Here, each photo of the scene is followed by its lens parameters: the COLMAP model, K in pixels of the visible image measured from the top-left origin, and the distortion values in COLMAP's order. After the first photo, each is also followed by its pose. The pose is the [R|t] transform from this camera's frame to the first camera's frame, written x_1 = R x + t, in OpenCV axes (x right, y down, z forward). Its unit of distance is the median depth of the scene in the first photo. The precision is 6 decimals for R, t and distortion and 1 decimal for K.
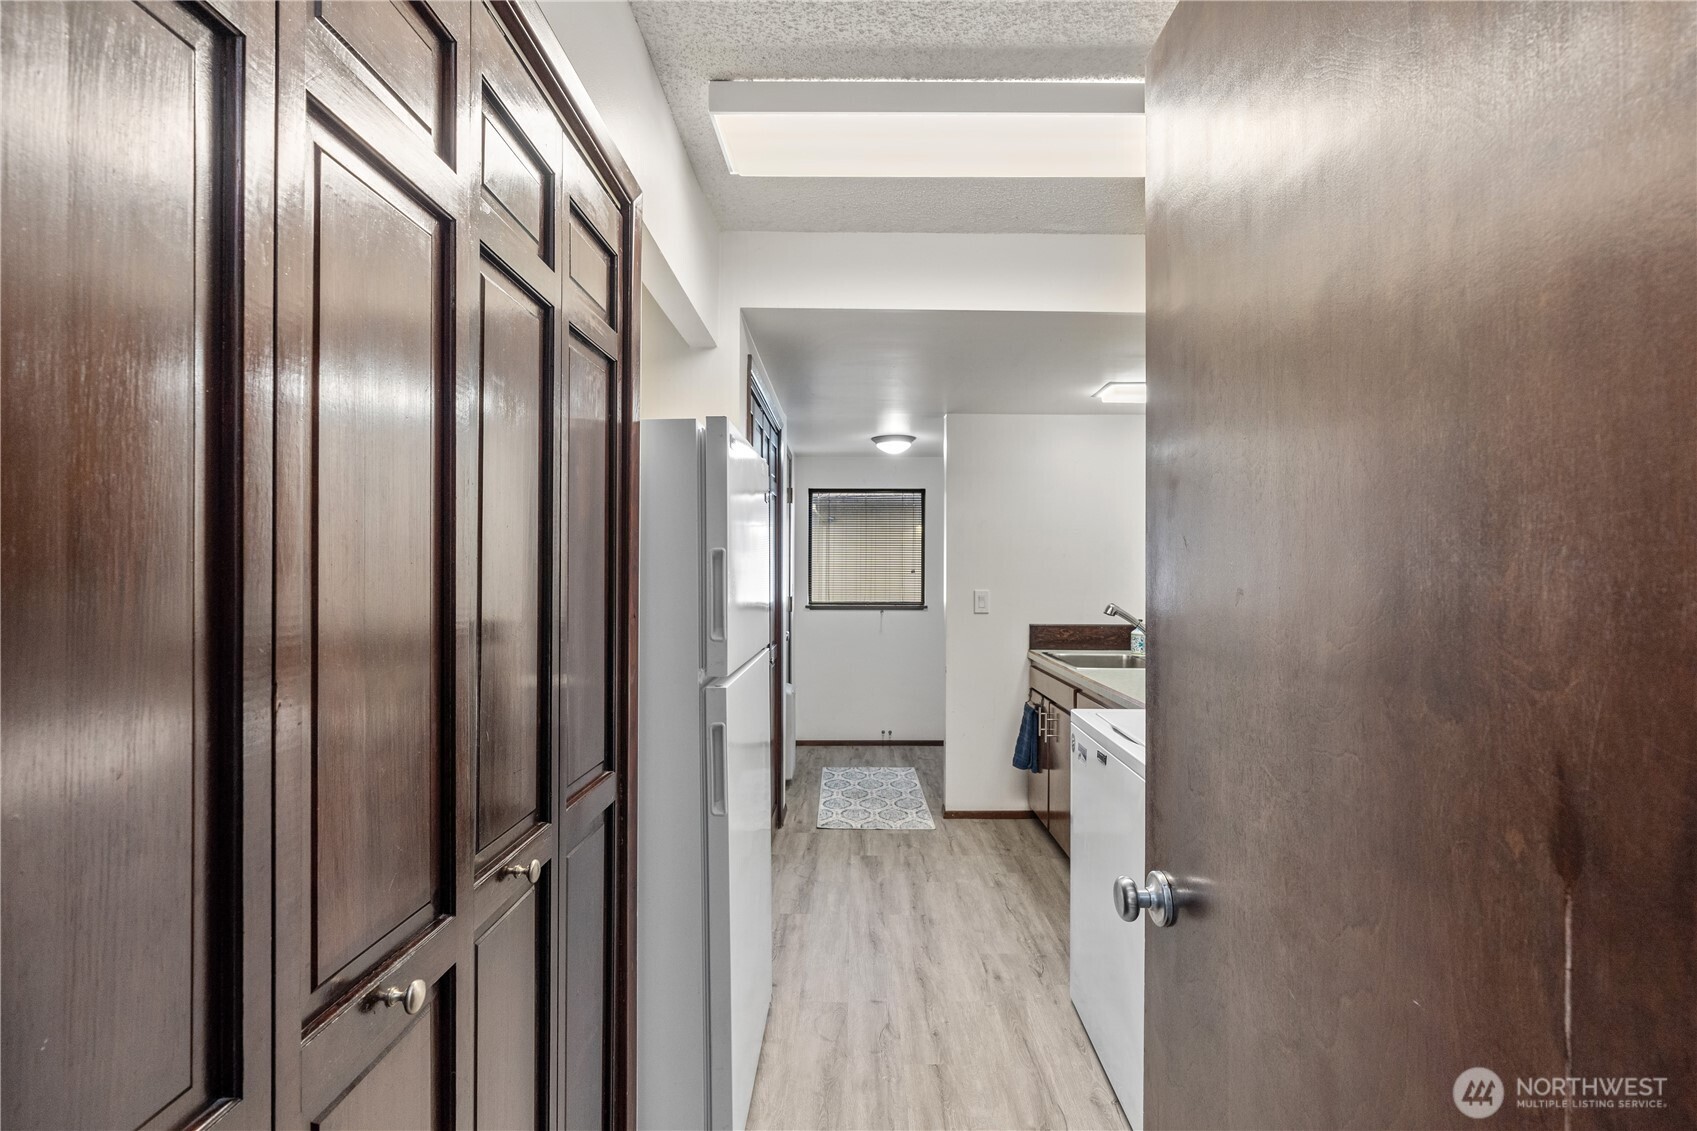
lens RADIAL K [[765.6, 0, 848.5], [0, 765.6, 565.5], [0, 0, 1]] dist [-0.000914, 0.000094]
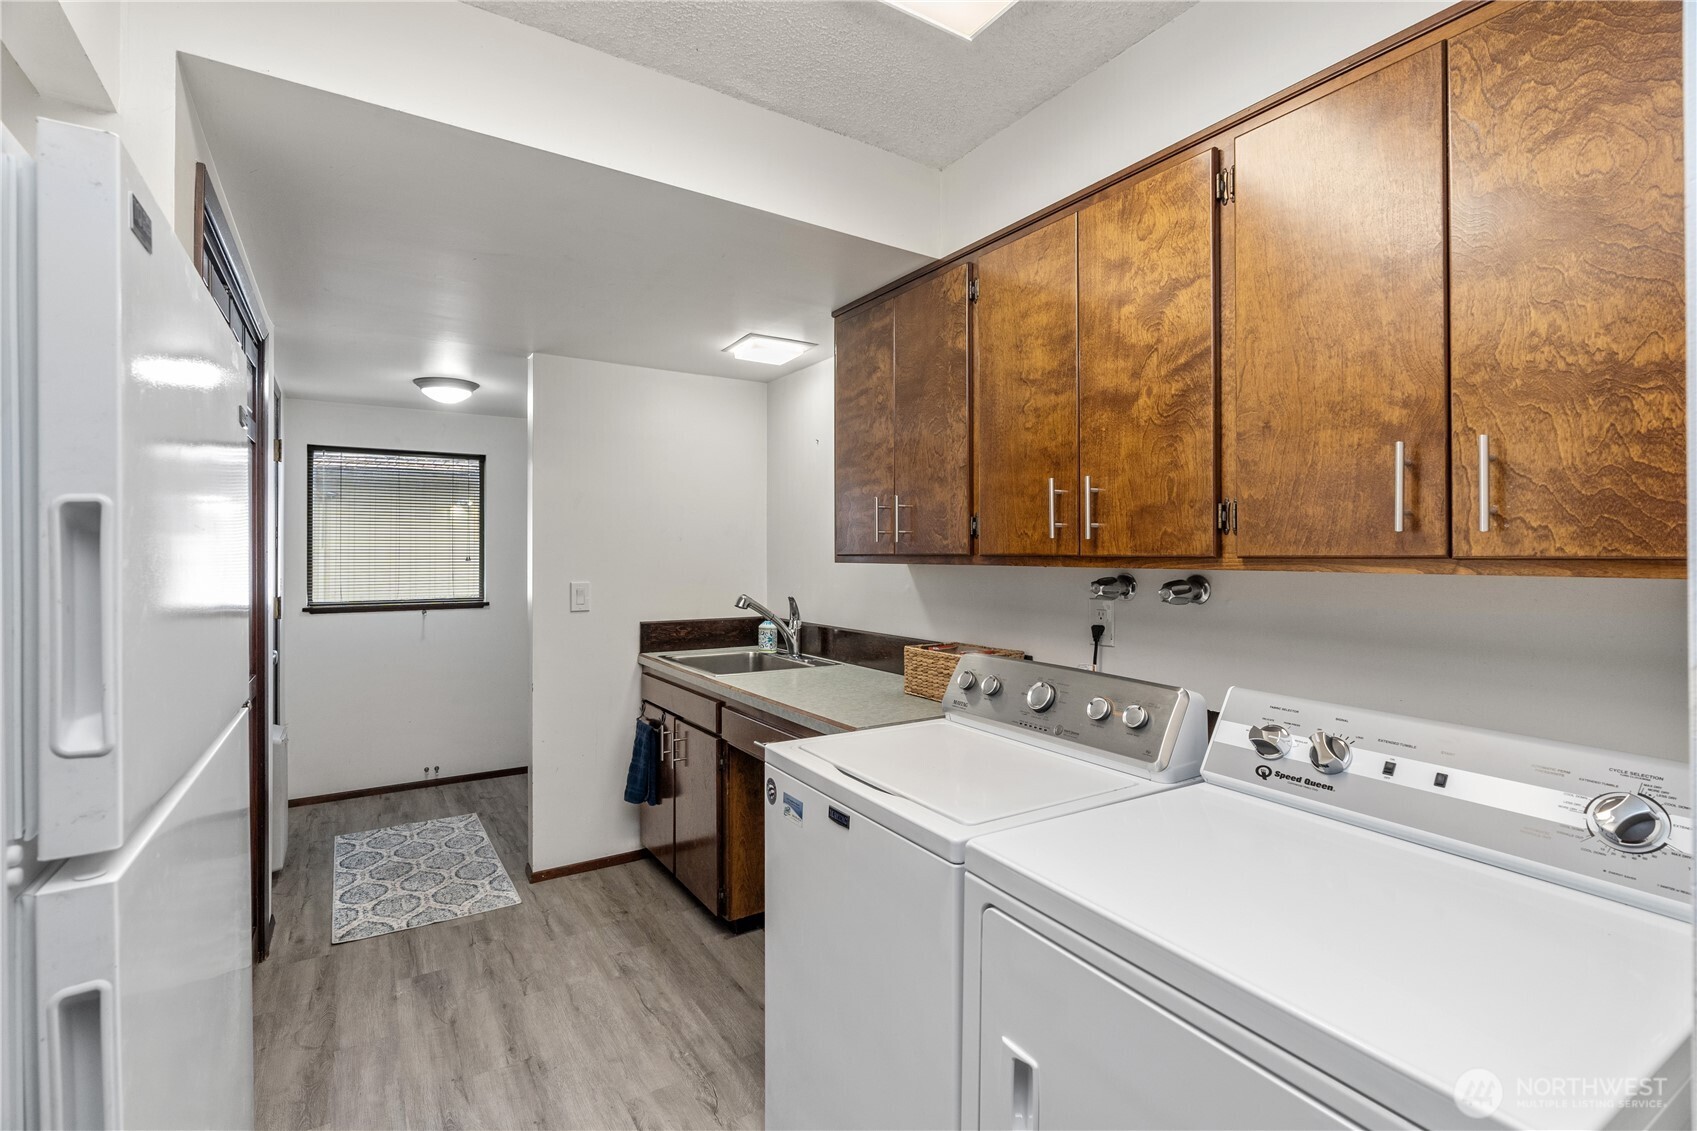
lens RADIAL K [[776.5, 0, 844.9], [0, 776.5, 548.2], [0, 0, 1]] dist [0.000104, 0.001304]
pose [[0.845299, -0.001406, 0.534292, -0.024565], [0.003974, 0.999985, -0.003657, 0.001314], [-0.534279, 0.005214, 0.845292, 0.186427]]
